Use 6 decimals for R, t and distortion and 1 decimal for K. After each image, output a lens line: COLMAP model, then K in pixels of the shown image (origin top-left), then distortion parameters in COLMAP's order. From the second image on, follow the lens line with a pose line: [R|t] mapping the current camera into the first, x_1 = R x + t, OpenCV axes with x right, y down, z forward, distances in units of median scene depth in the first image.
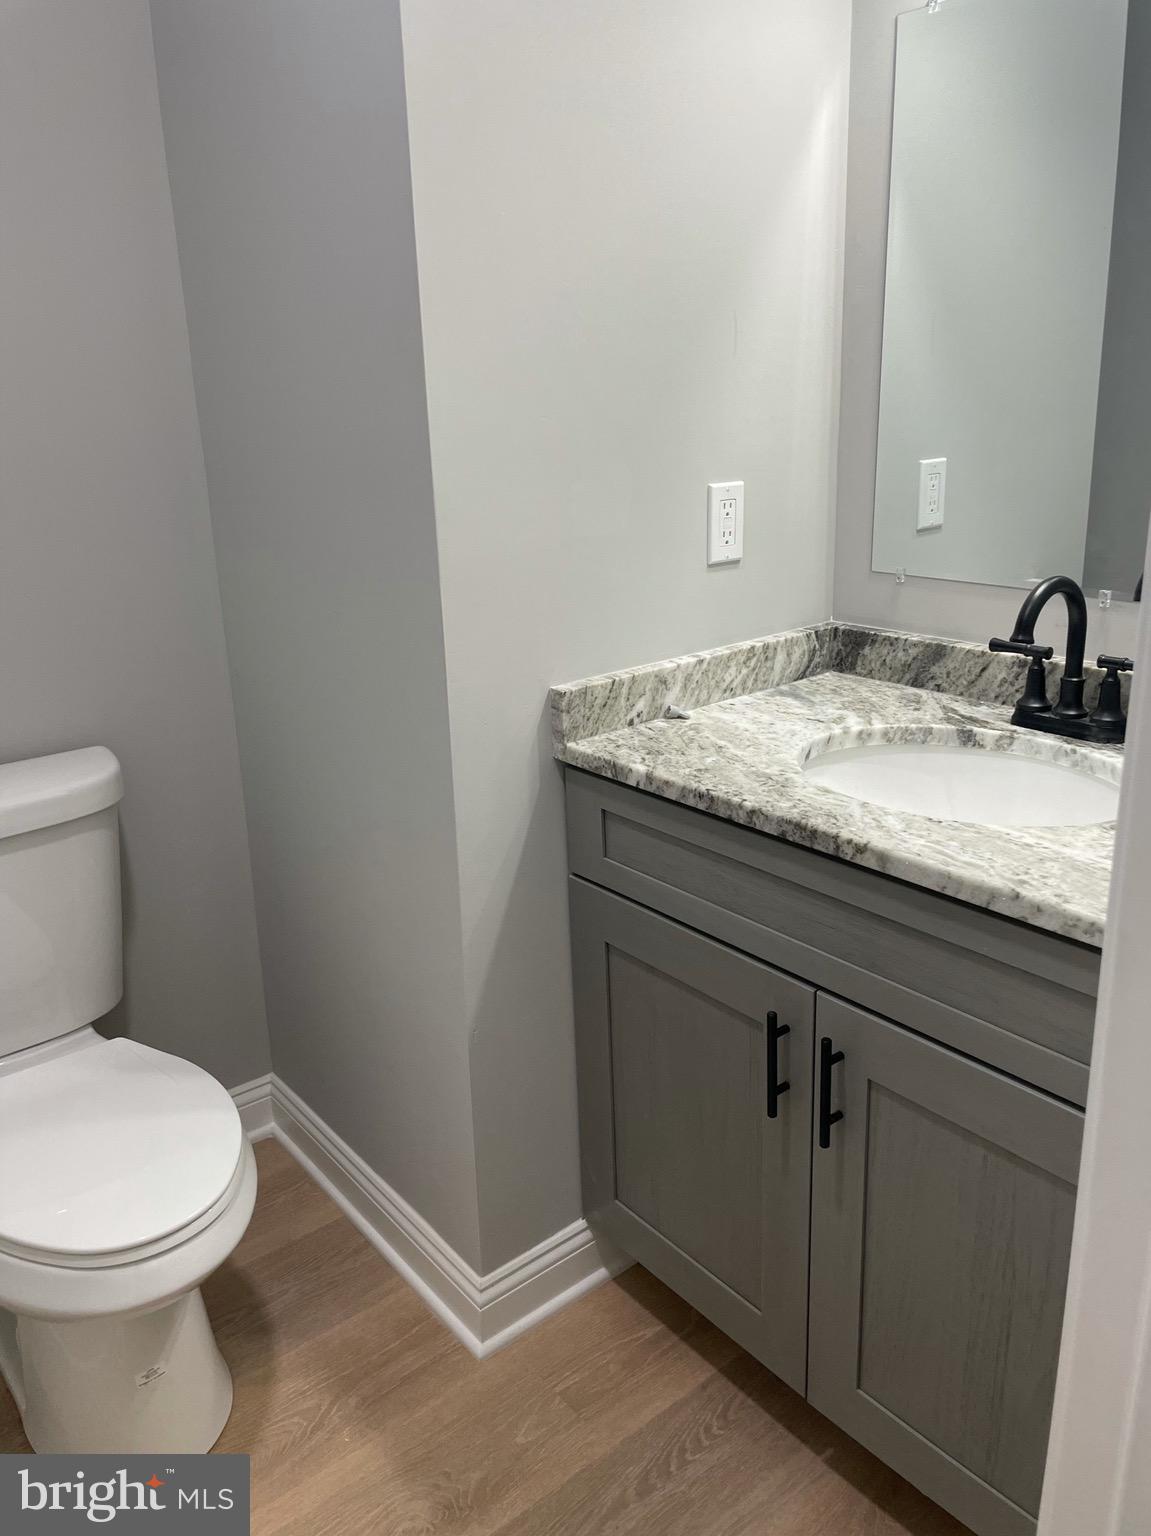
lens RADIAL K [[1148.8, 0, 572.0], [0, 1148.8, 765.8], [0, 0, 1]] dist [0.106542, -0.141051]
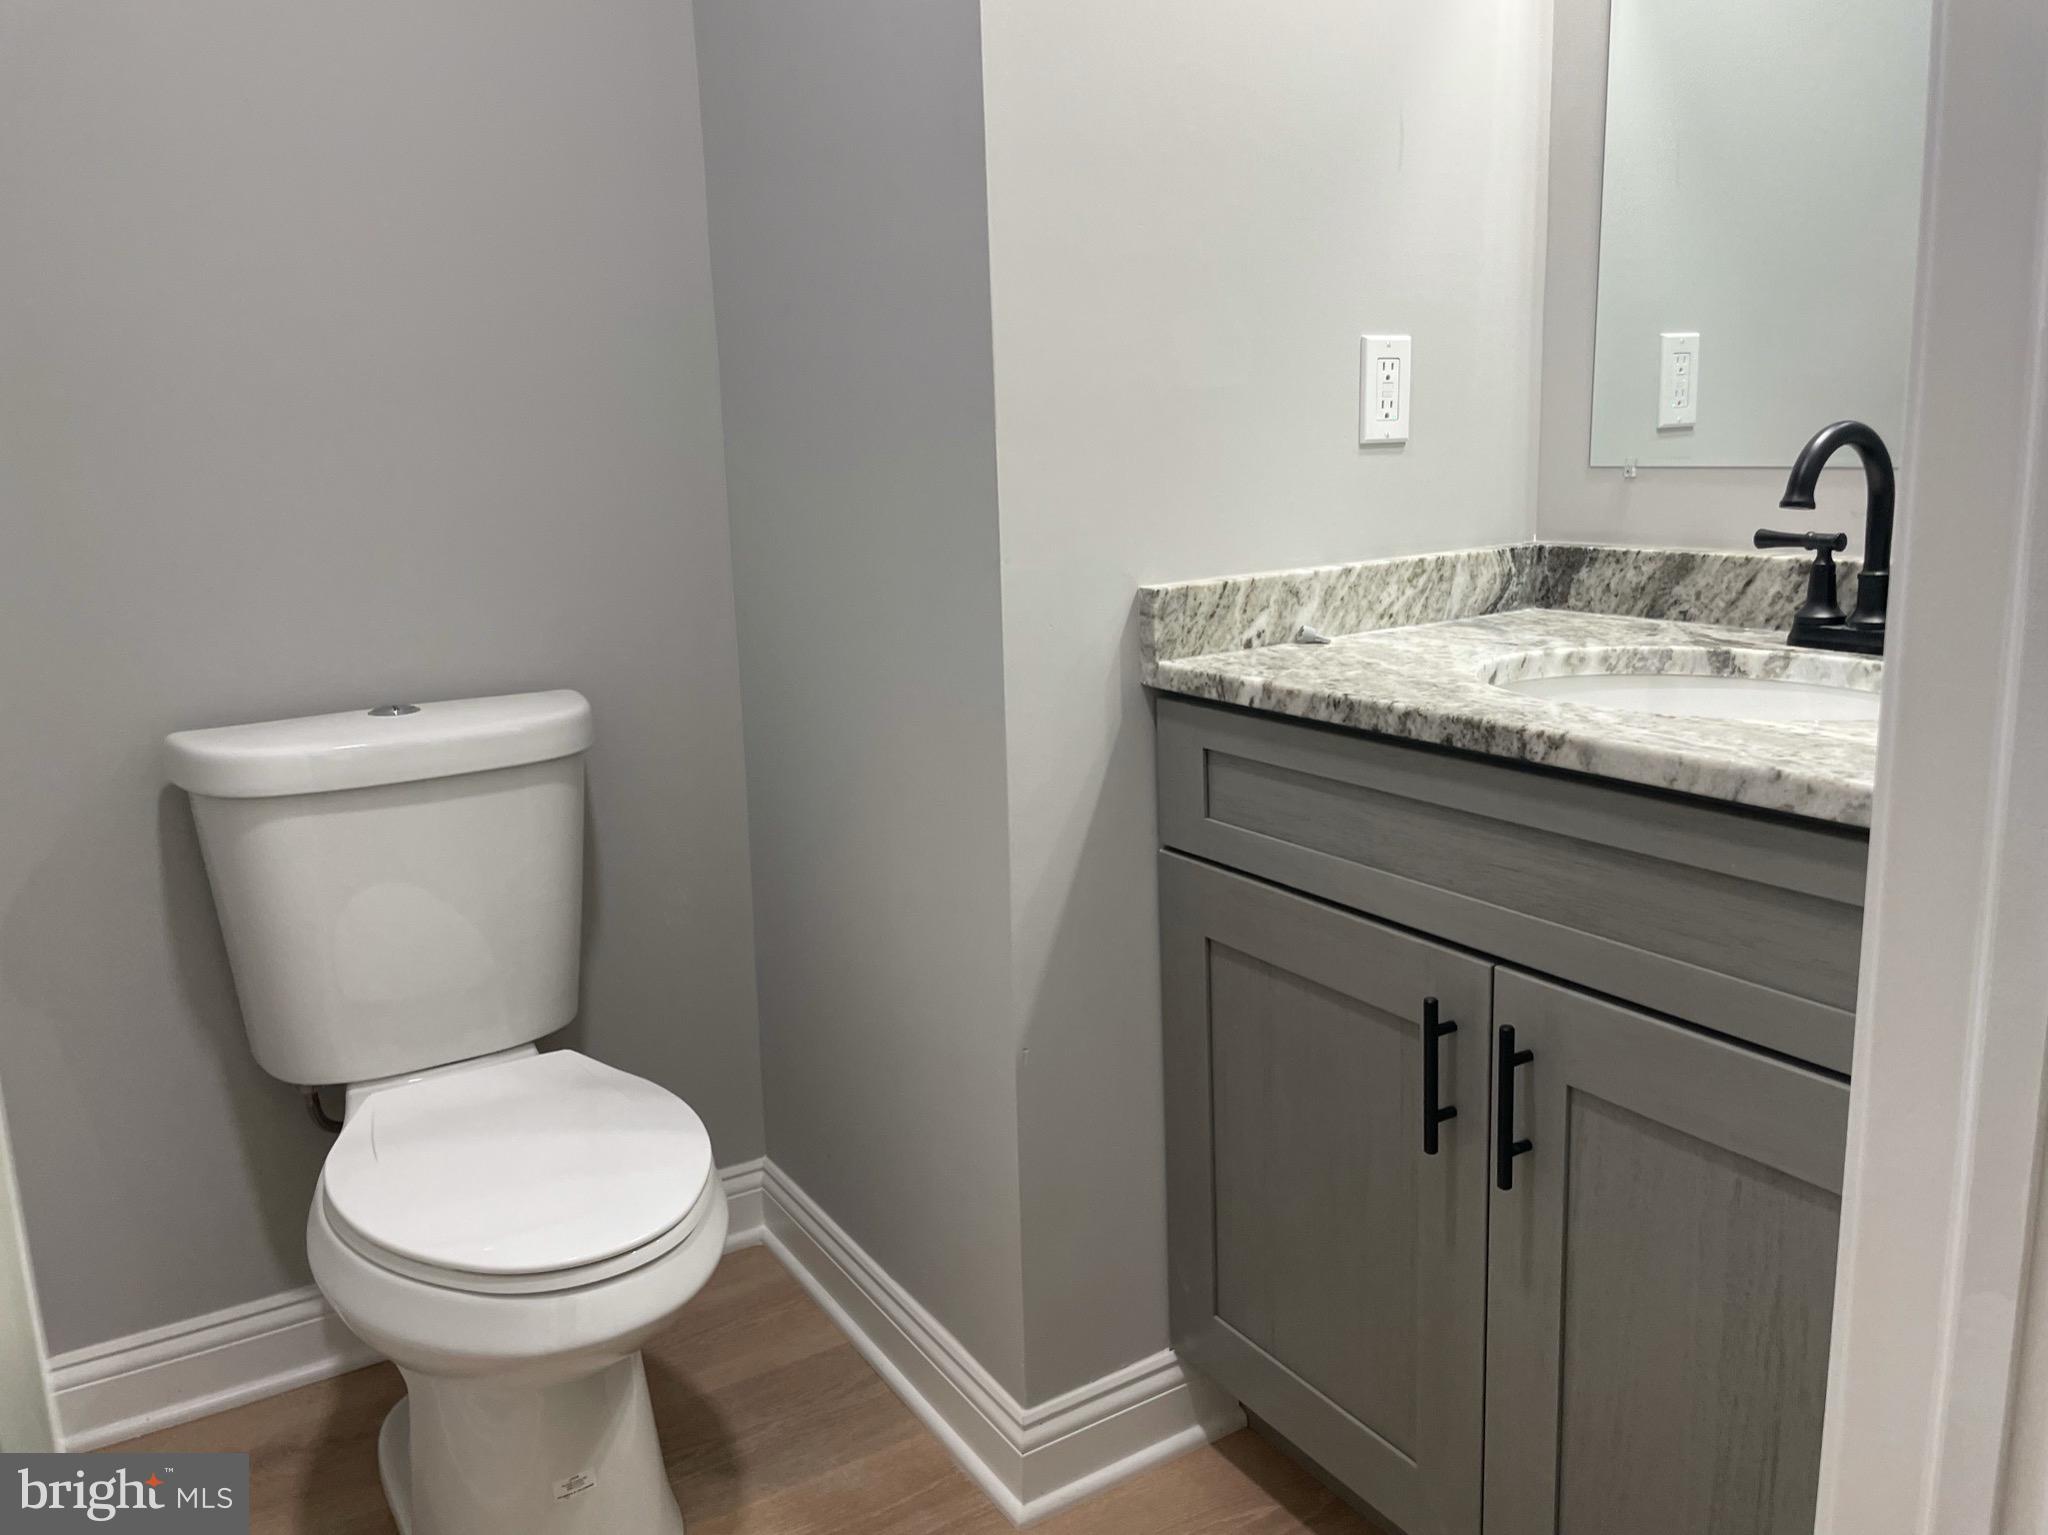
lens RADIAL K [[1534.4, 0, 1032.7], [0, 1534.4, 764.4], [0, 0, 1]] dist [0.077189, -0.092471]
pose [[0.993544, 0.024350, -0.110807, 0.025240], [-0.034069, 0.995653, -0.086687, 0.132070], [0.108214, 0.089902, 0.990054, 0.013458]]
